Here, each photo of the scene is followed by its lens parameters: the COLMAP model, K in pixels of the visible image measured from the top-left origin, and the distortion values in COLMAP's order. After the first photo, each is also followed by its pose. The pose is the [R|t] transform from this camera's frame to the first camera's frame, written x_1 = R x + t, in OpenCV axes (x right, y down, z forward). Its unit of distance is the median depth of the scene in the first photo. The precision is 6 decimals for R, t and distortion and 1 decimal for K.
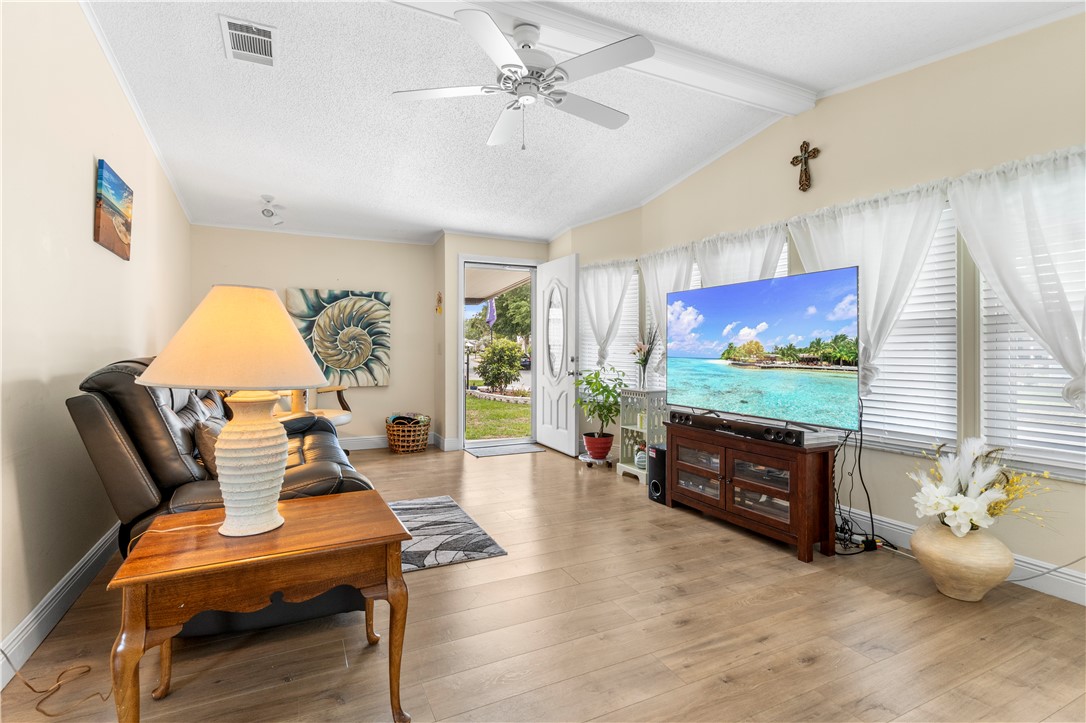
lens RADIAL K [[526.6, 0, 541.0], [0, 526.6, 344.5], [0, 0, 1]] dist [0.001608, 0.000694]
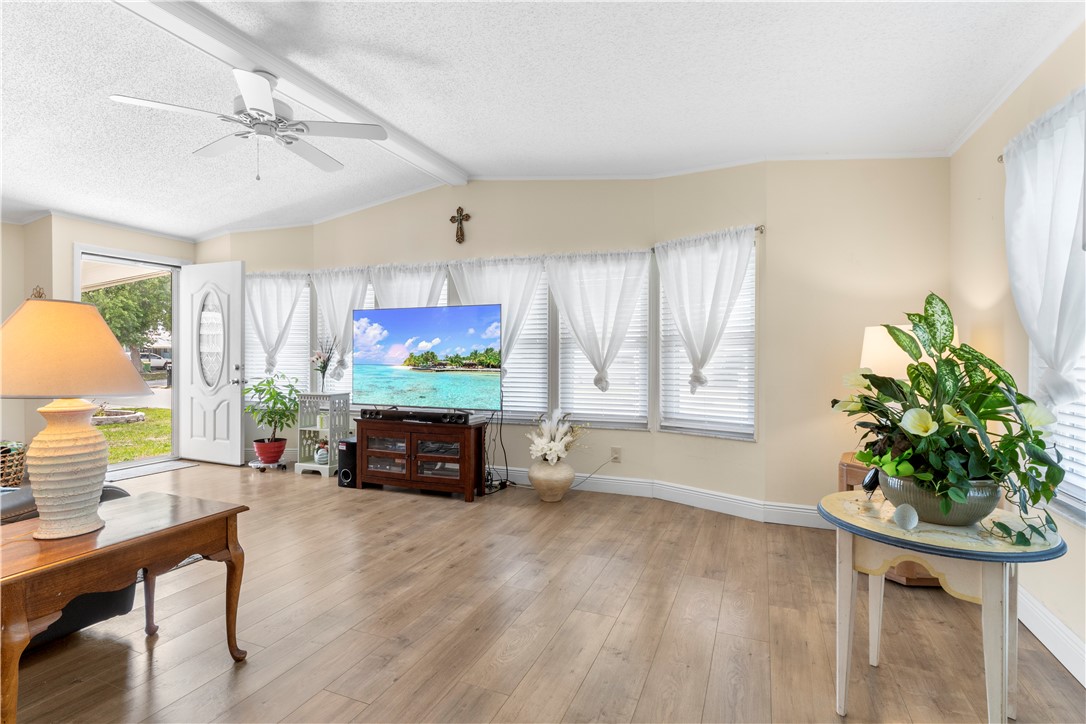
lens RADIAL K [[526.6, 0, 538.9], [0, 526.6, 357.5], [0, 0, 1]] dist [0.001608, 0.000694]
pose [[0.758957, -0.003013, 0.651133, -0.290471], [-0.005476, 0.999924, 0.011010, -0.008606], [-0.651117, -0.011922, 0.758883, -0.224140]]
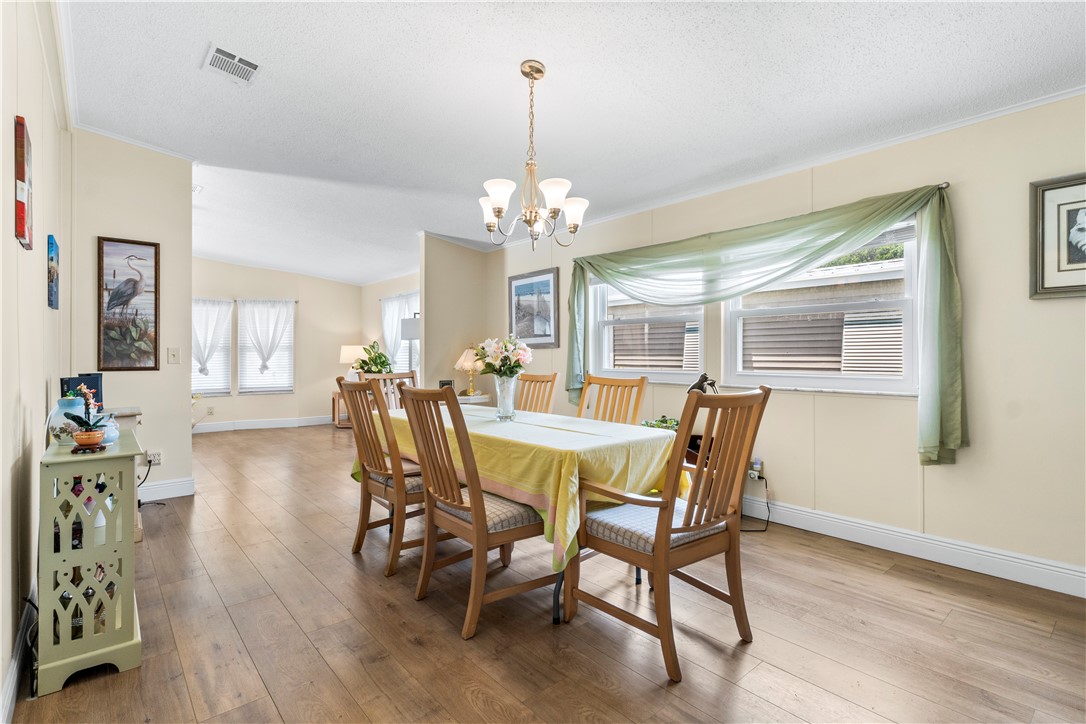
lens RADIAL K [[526.6, 0, 540.2], [0, 526.6, 358.2], [0, 0, 1]] dist [0.001608, 0.000694]
pose [[-0.233005, -0.001133, 0.972475, -2.049522], [-0.004424, 0.999990, 0.000105, 0.003939], [-0.972465, -0.004278, -0.233008, -0.249817]]
